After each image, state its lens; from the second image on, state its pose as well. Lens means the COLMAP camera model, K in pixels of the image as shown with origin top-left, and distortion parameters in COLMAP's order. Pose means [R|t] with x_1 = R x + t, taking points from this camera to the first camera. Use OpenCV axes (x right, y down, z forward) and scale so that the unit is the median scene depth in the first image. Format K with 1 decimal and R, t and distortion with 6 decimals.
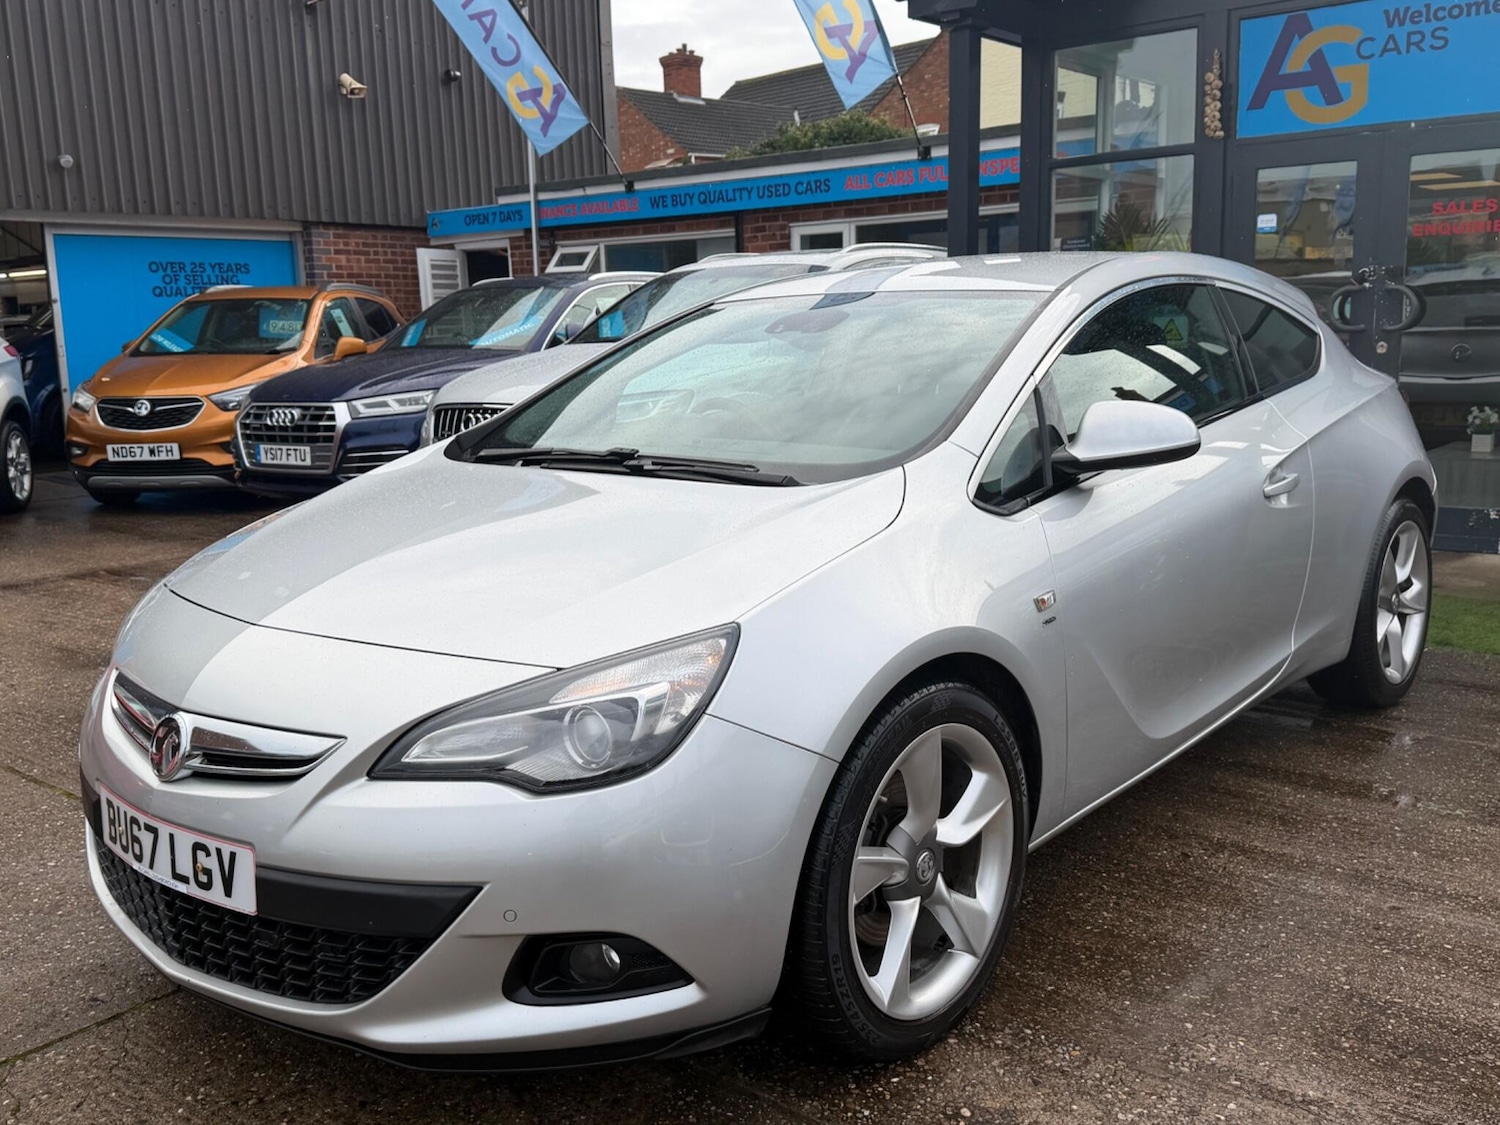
lens RADIAL K [[1373.5, 0, 745.6], [0, 1373.5, 561.4], [0, 0, 1]] dist [0.087721, -0.130958]
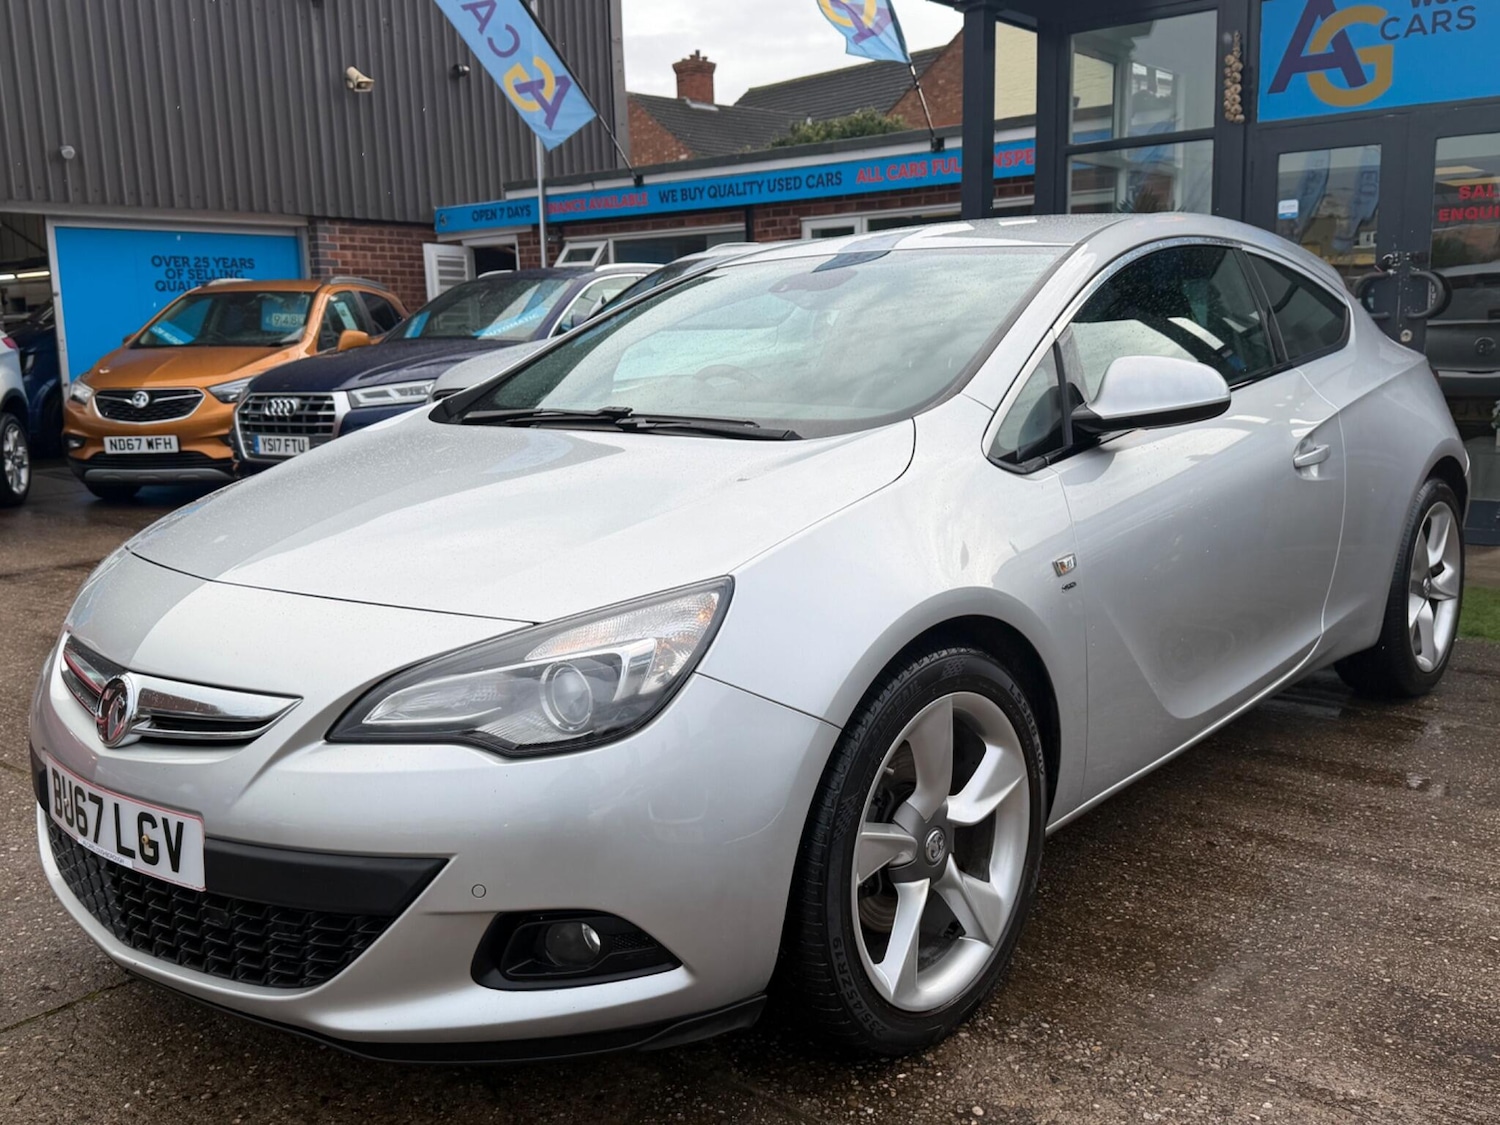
lens RADIAL K [[1378.1, 0, 755.0], [0, 1378.1, 561.6], [0, 0, 1]] dist [0.071569, -0.099138]
pose [[0.999991, 0.003820, -0.001787, 0.004154], [-0.003832, 0.999970, -0.006713, 0.014932], [0.001761, 0.006719, 0.999976, 0.028622]]
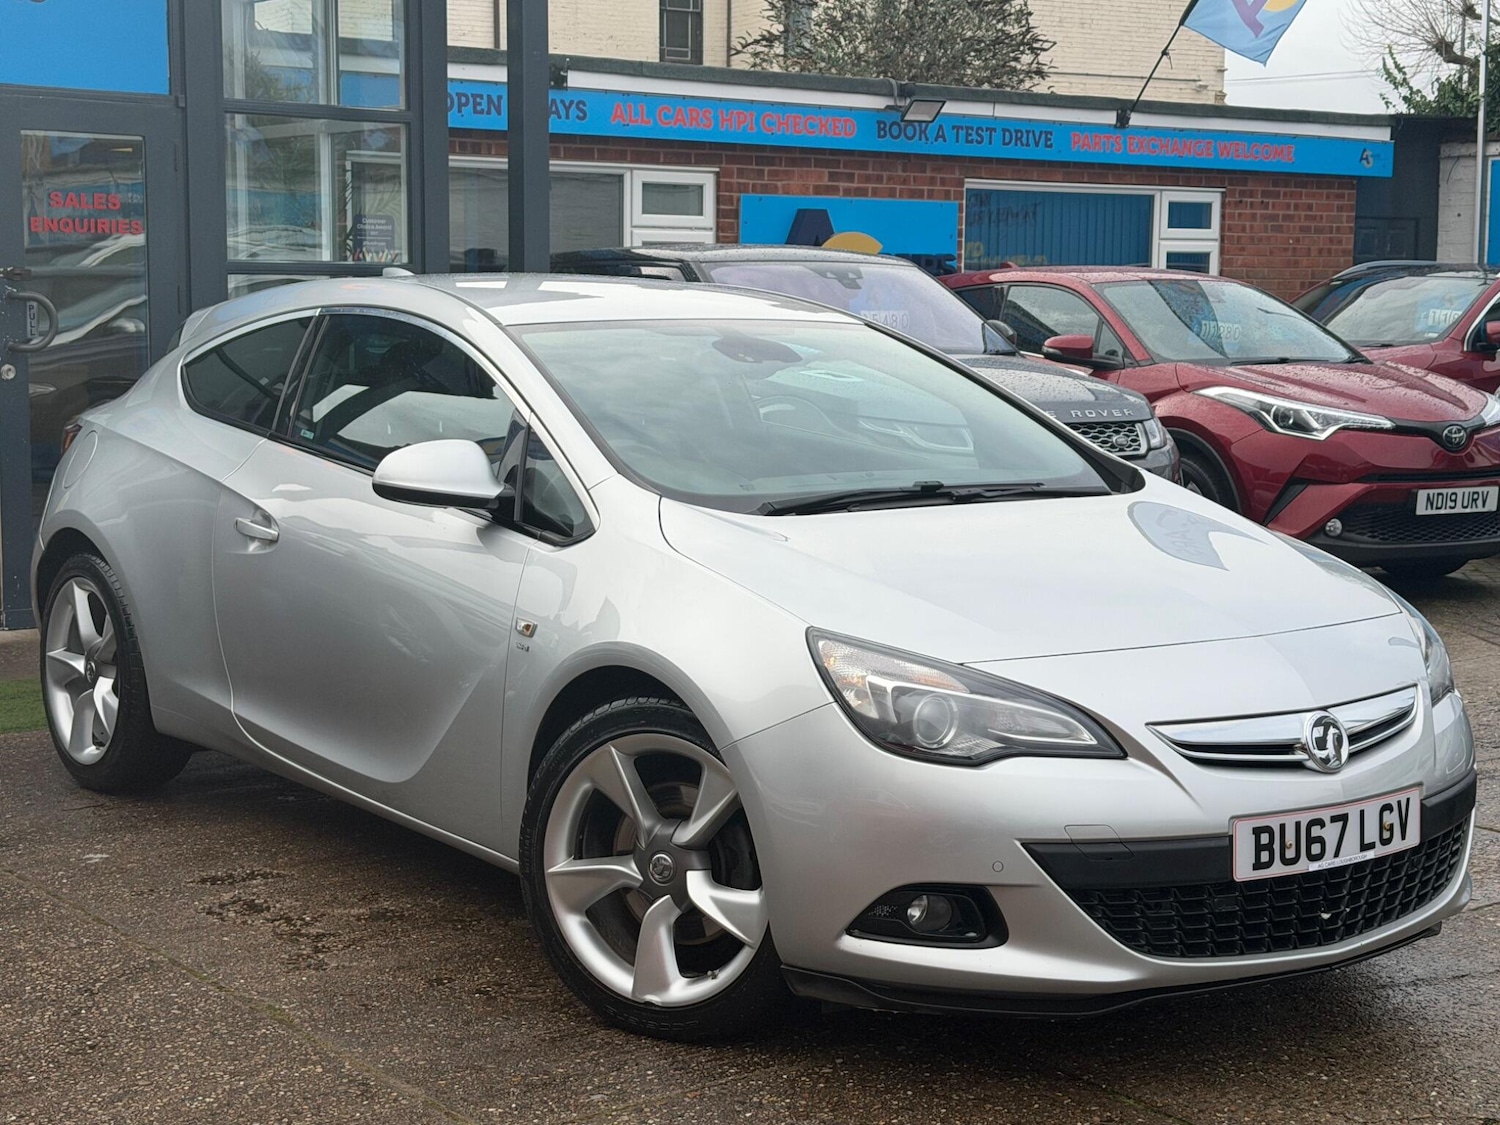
lens RADIAL K [[2359.9, 0, 754.8], [0, 2359.9, 565.4], [0, 0, 1]] dist [0.173186, -0.261966]
pose [[0.208984, -0.087866, 0.973964, -0.891186], [0.153031, 0.986624, 0.056172, -0.068853], [-0.965871, 0.137307, 0.219634, 0.382459]]
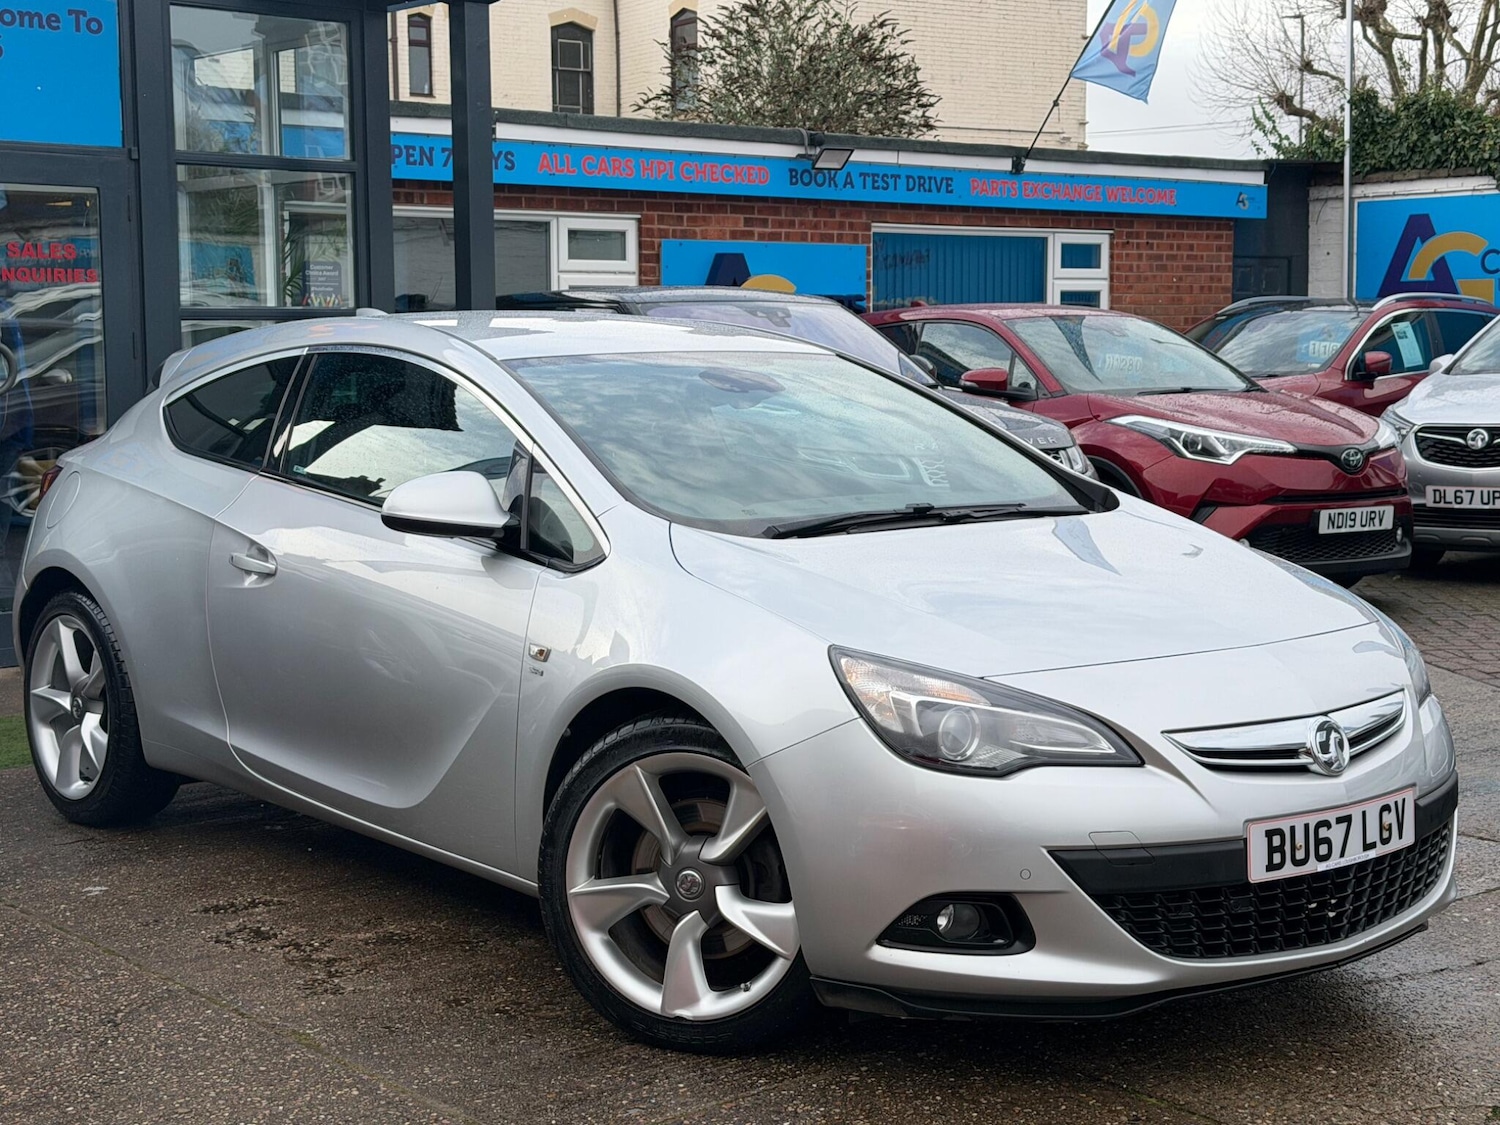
lens RADIAL K [[2250.1, 0, 747.9], [0, 2250.1, 554.1], [0, 0, 1]] dist [0.170086, -0.256480]
pose [[0.161184, -0.072625, 0.984249, -0.884590], [0.169430, 0.984519, 0.044898, -0.071354], [-0.972272, 0.159525, 0.170993, 0.426705]]
